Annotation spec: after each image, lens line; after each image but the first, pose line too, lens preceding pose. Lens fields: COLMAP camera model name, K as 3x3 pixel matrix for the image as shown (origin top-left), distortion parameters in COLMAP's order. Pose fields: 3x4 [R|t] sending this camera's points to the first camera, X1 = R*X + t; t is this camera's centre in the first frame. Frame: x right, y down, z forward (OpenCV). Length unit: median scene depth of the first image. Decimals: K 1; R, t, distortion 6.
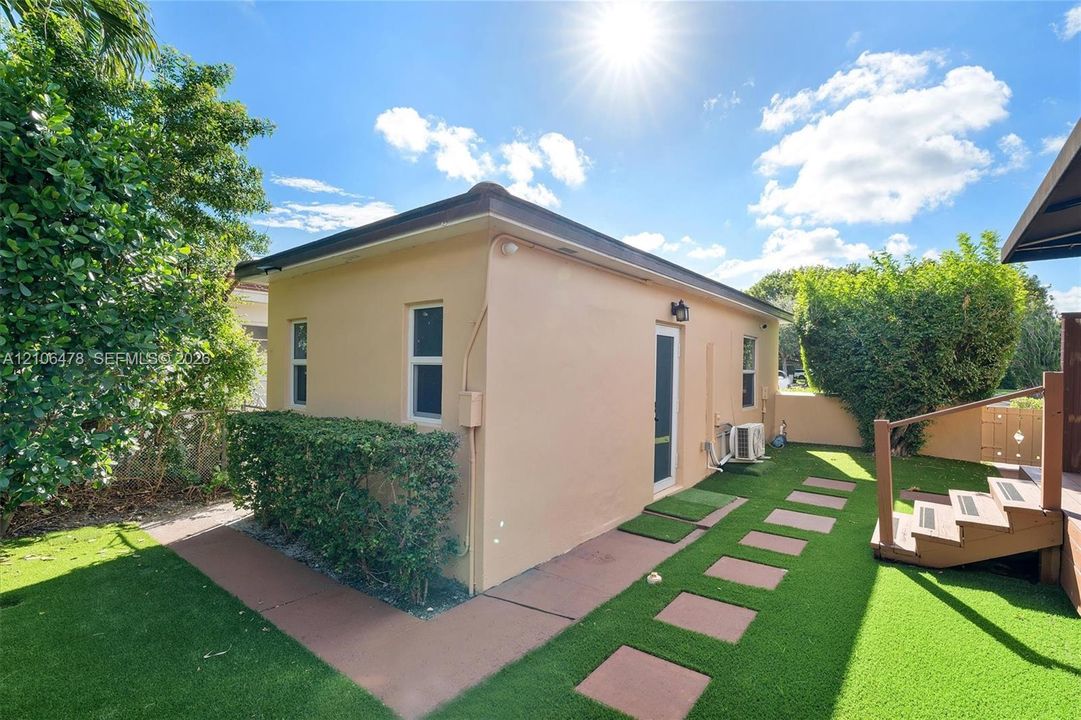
lens RADIAL K [[491.2, 0, 544.5], [0, 491.2, 365.7], [0, 0, 1]] dist [0.002072, 0.000054]
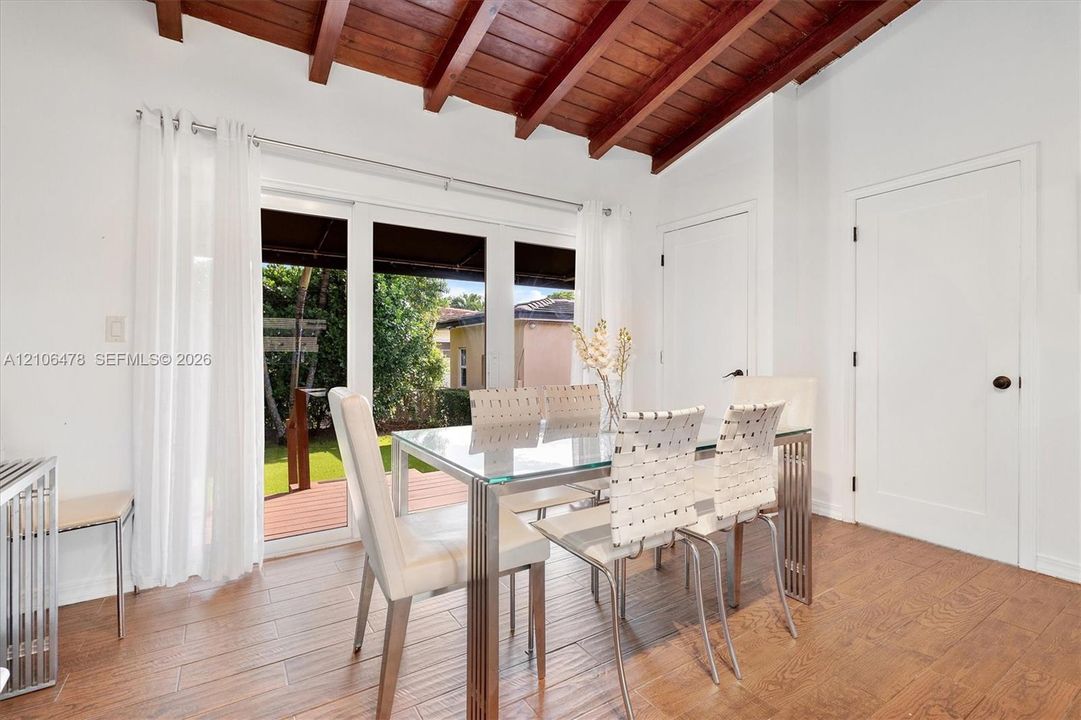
lens RADIAL K [[491.2, 0, 538.2], [0, 491.2, 356.8], [0, 0, 1]] dist [0.002072, 0.000054]
pose [[0.945759, -0.013216, -0.324600, 0.516898], [0.015348, 0.999874, 0.004008, -0.055334], [0.324506, -0.008772, 0.945843, -0.941946]]
